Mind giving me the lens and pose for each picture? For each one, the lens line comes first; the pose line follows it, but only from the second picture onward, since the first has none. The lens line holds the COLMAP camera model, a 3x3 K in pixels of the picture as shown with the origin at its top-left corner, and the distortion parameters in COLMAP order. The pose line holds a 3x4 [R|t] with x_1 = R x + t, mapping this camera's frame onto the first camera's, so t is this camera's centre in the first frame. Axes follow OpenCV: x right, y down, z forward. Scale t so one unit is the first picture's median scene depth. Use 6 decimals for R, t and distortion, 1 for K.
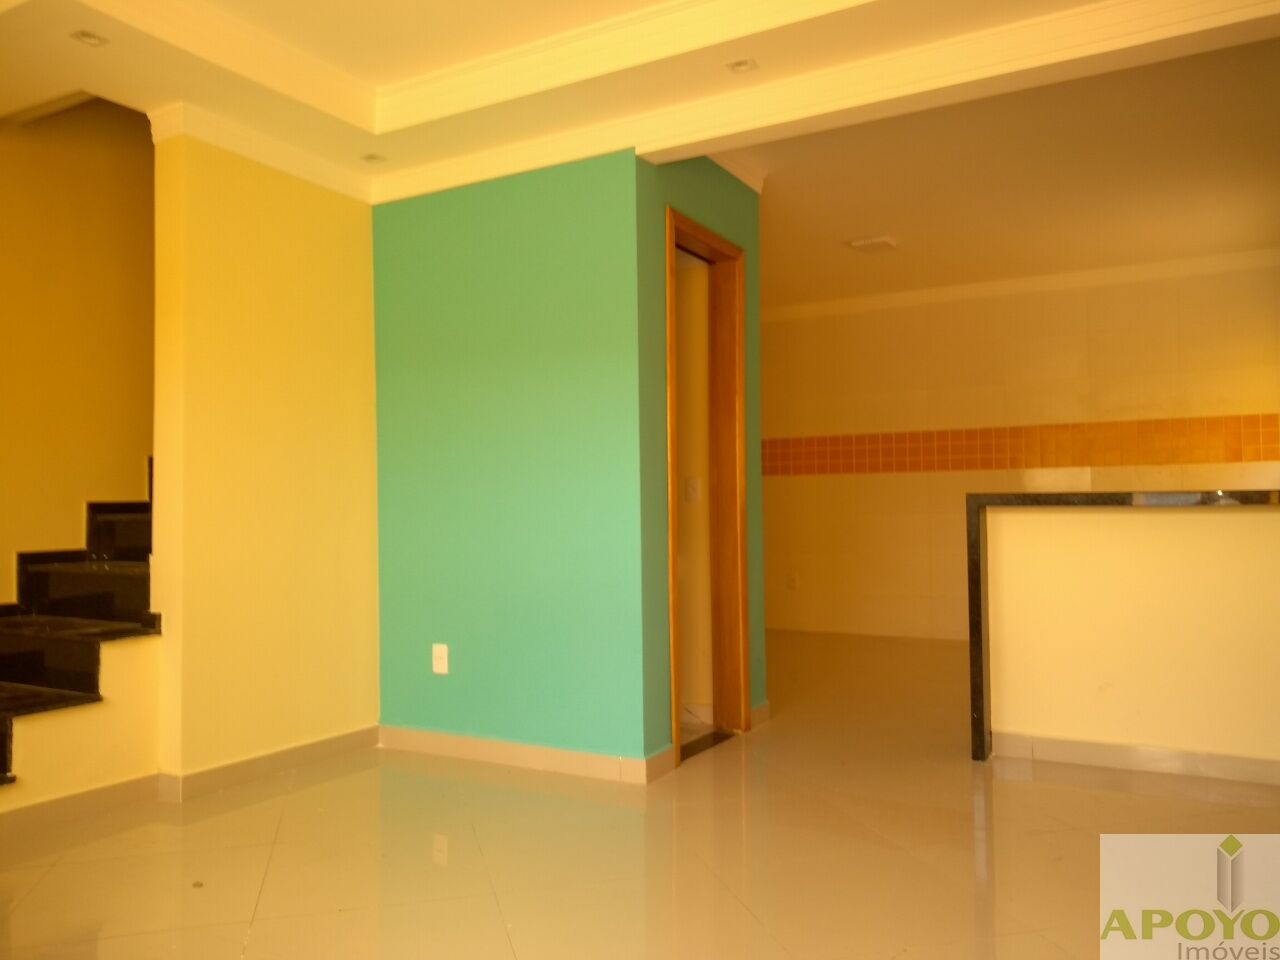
lens RADIAL K [[1005.2, 0, 637.6], [0, 1005.2, 481.8], [0, 0, 1]] dist [0.029838, -0.034284]
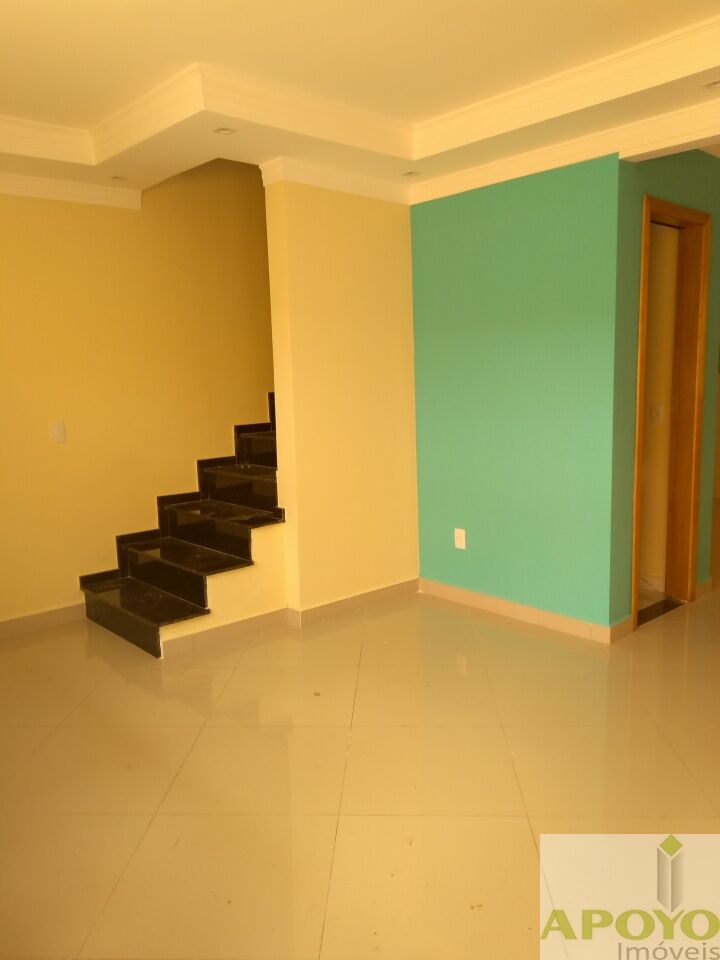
lens RADIAL K [[753.9, 0, 357.1], [0, 753.9, 482.4], [0, 0, 1]] dist [0.029838, -0.034284]
pose [[0.949814, 0.032126, -0.311161, -0.004652], [0.026489, 0.982880, 0.182335, -0.106478], [0.311691, -0.181427, 0.932702, -0.034786]]
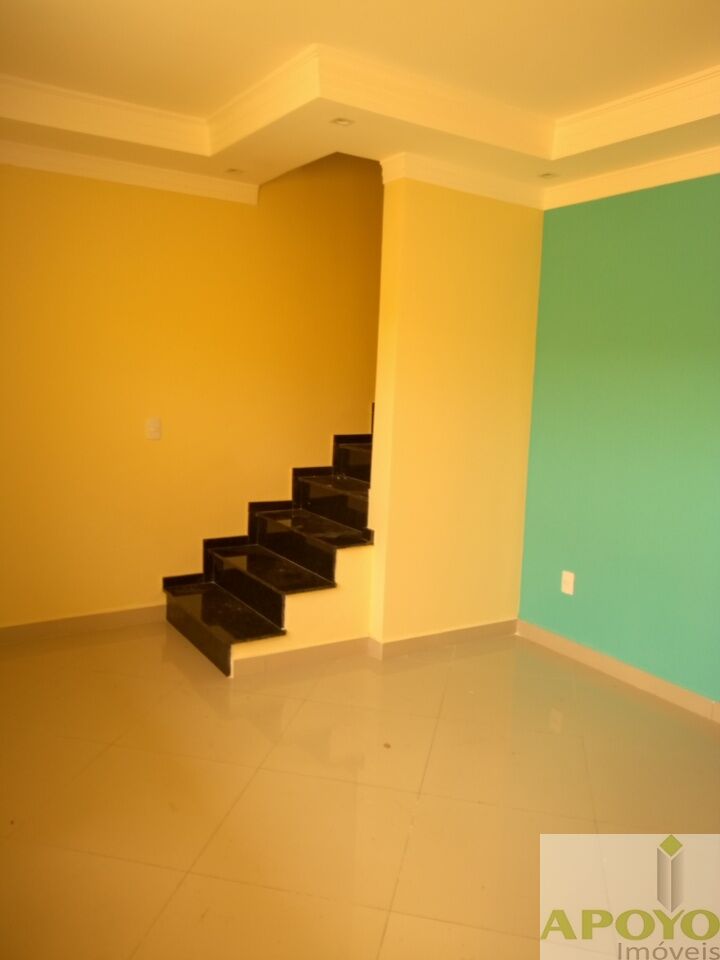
lens RADIAL K [[753.9, 0, 357.6], [0, 753.9, 479.9], [0, 0, 1]] dist [0.029838, -0.034284]
pose [[0.887607, 0.112876, -0.446557, -0.018297], [-0.035723, 0.983457, 0.177584, -0.118449], [0.459215, -0.141672, 0.876955, 0.049744]]
